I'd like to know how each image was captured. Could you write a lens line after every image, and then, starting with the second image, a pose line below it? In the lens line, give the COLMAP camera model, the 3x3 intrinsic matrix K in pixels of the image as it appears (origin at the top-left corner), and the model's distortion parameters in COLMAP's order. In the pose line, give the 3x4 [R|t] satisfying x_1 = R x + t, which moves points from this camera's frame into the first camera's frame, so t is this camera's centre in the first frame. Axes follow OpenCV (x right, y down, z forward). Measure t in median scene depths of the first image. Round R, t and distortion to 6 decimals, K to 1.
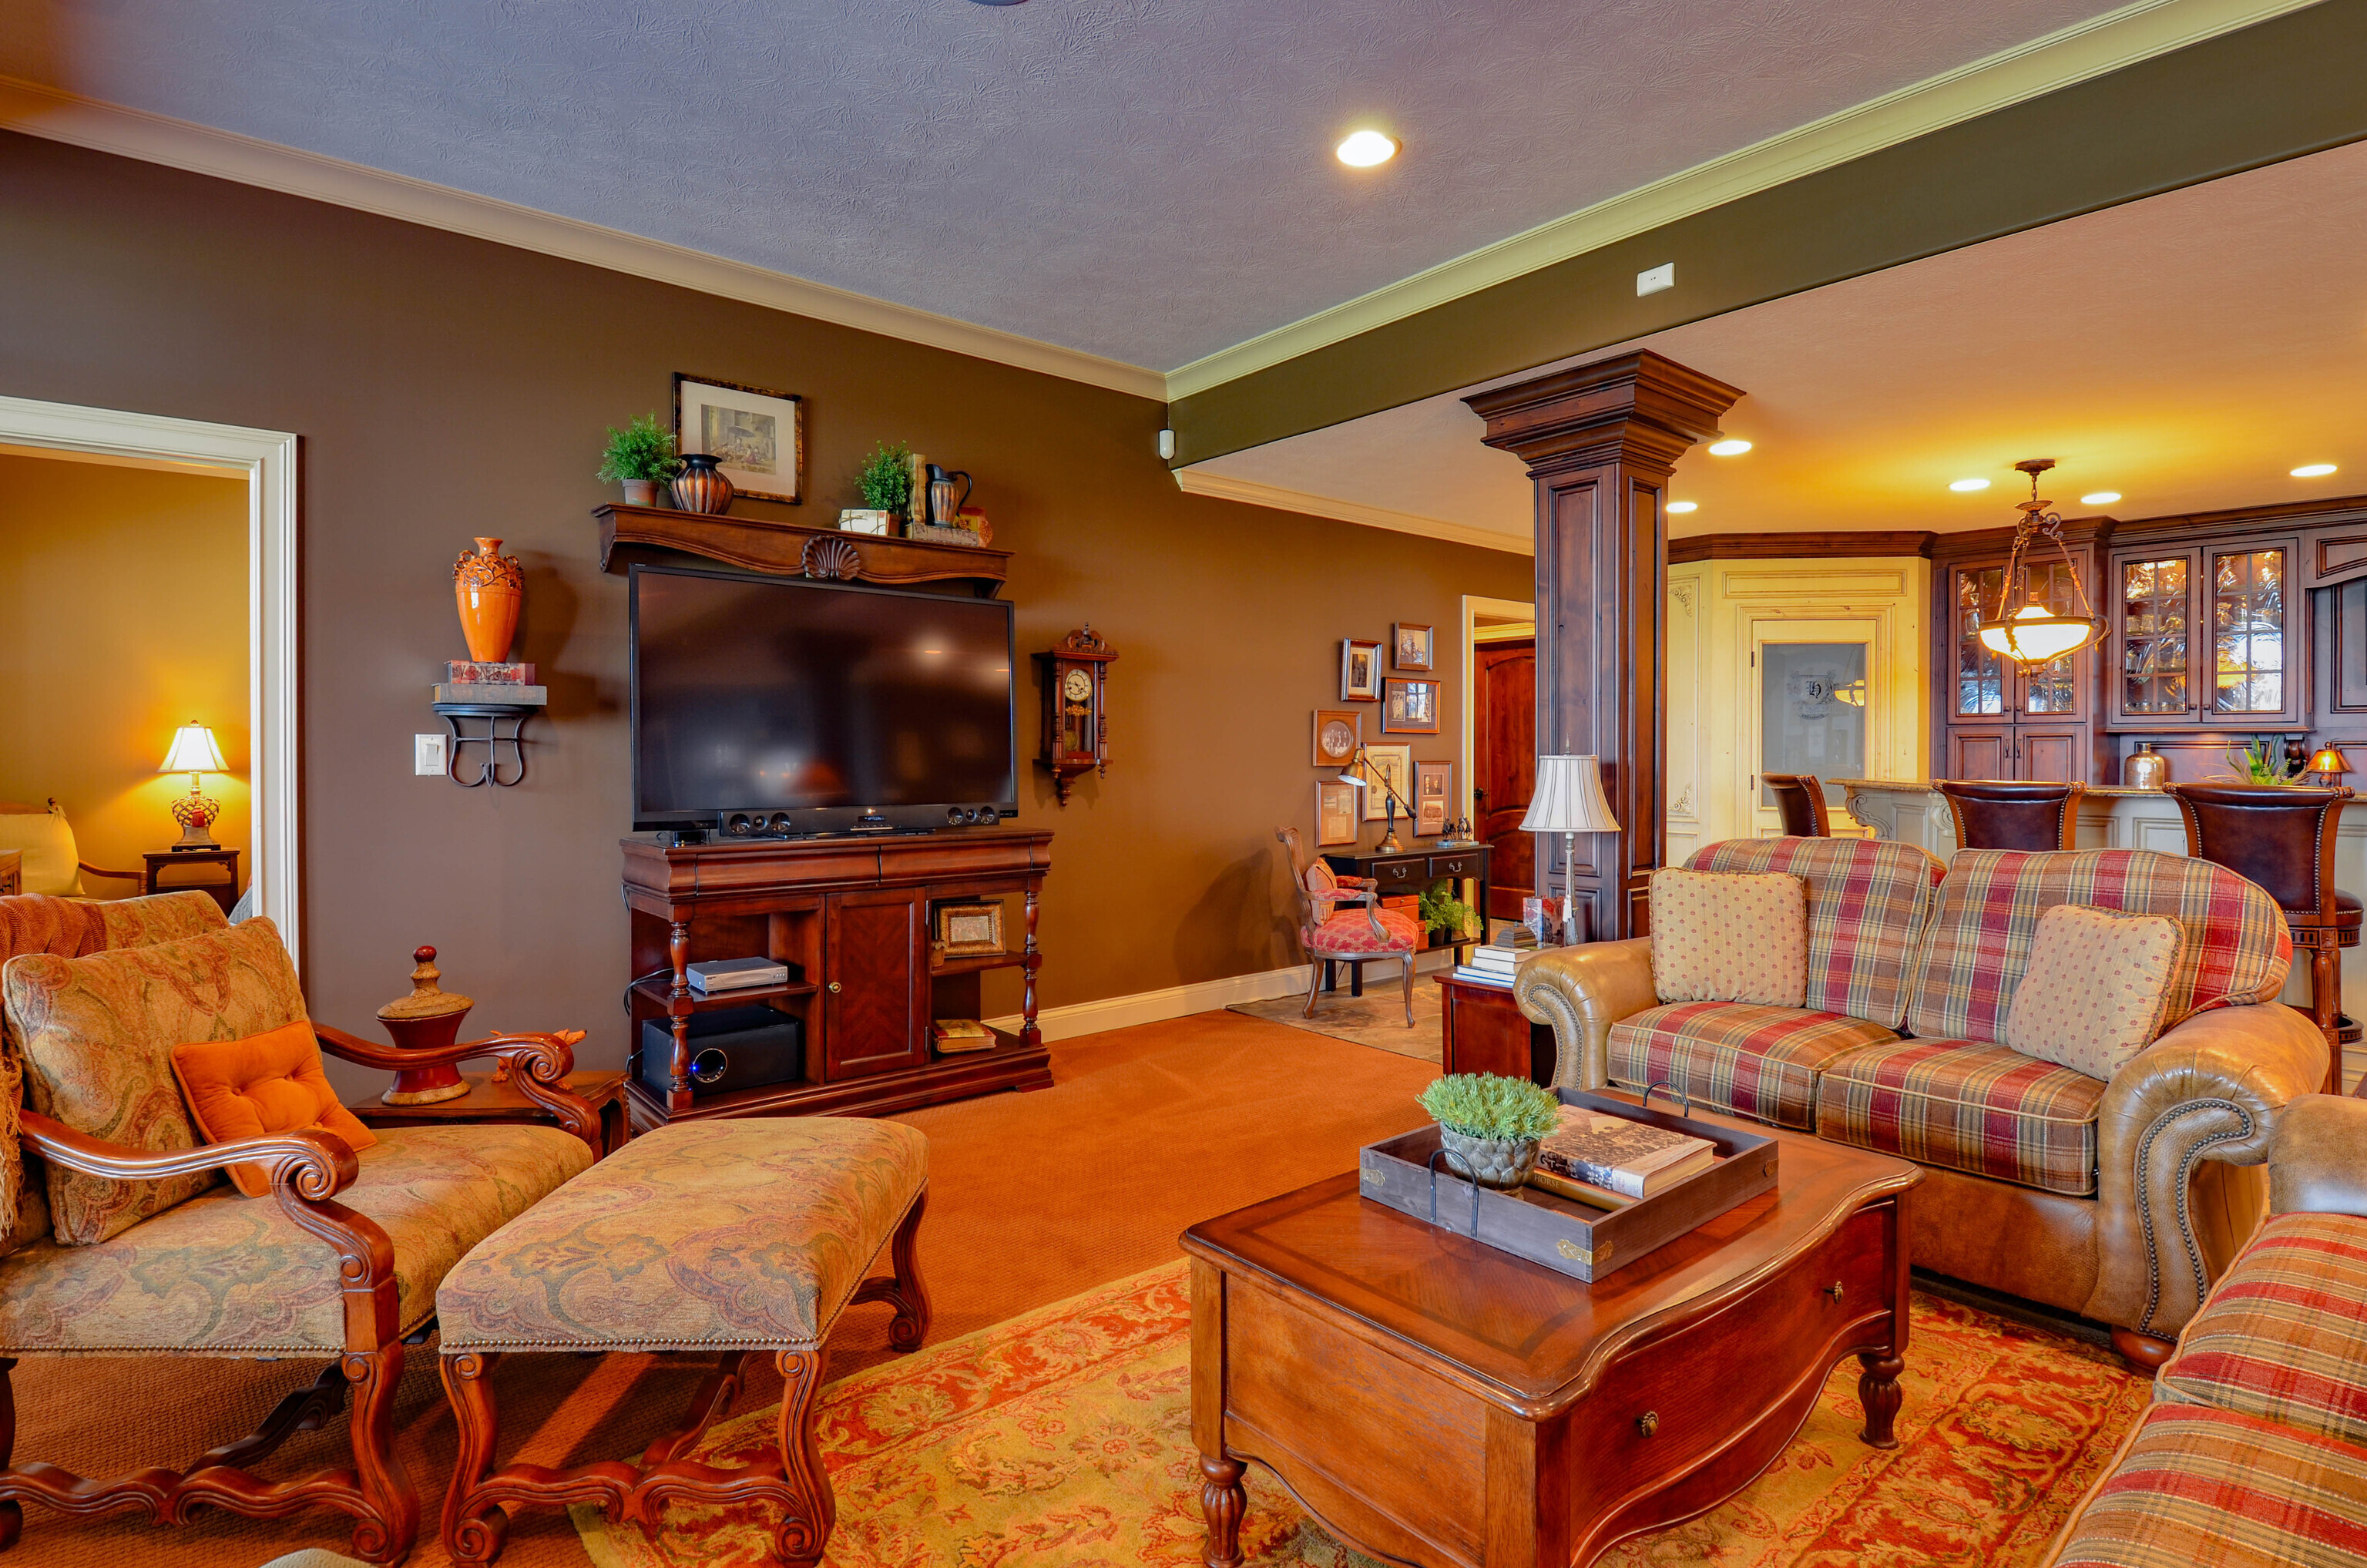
lens RADIAL K [[1160.7, 0, 1191.8], [0, 1160.7, 767.5], [0, 0, 1]] dist [0.006911, -0.002513]
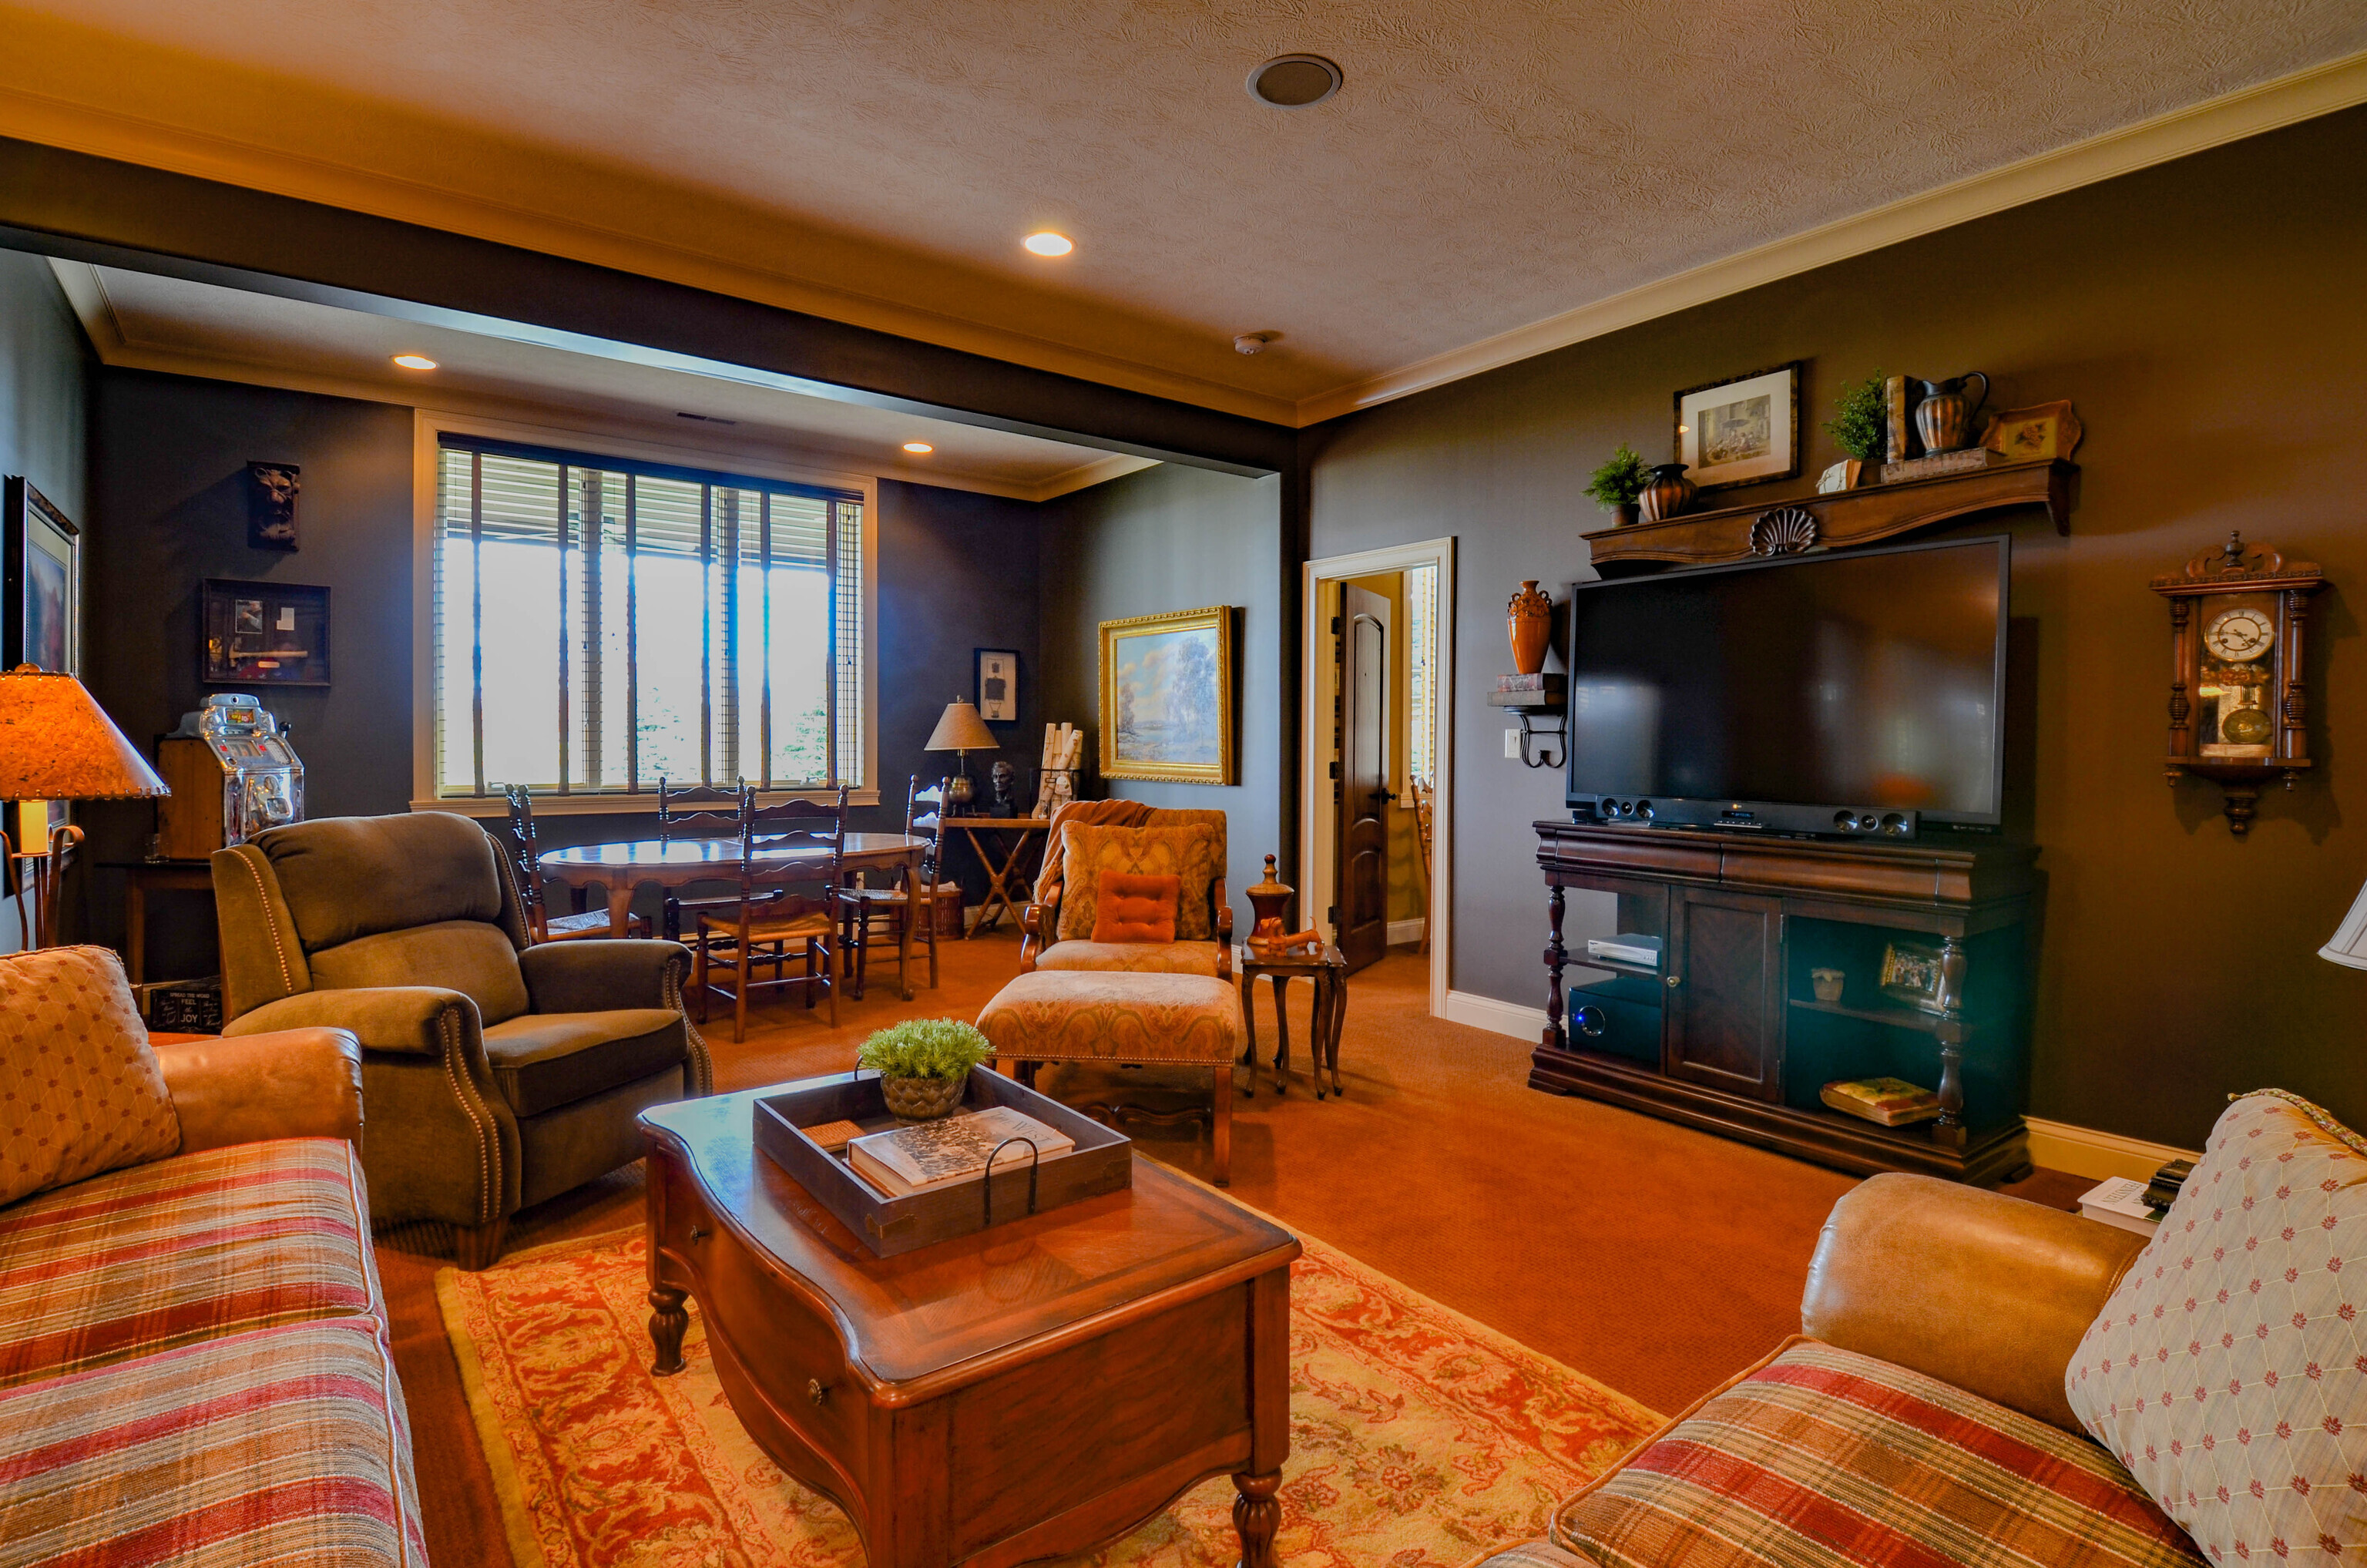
lens RADIAL K [[1121.0, 0, 1192.8], [0, 1121.0, 742.4], [0, 0, 1]] dist [-0.011789, -0.000095]
pose [[-0.025683, 0.001483, -0.999669, 0.570447], [-0.019763, 0.999803, 0.001991, -0.005677], [0.999475, 0.019807, -0.025649, 0.545520]]
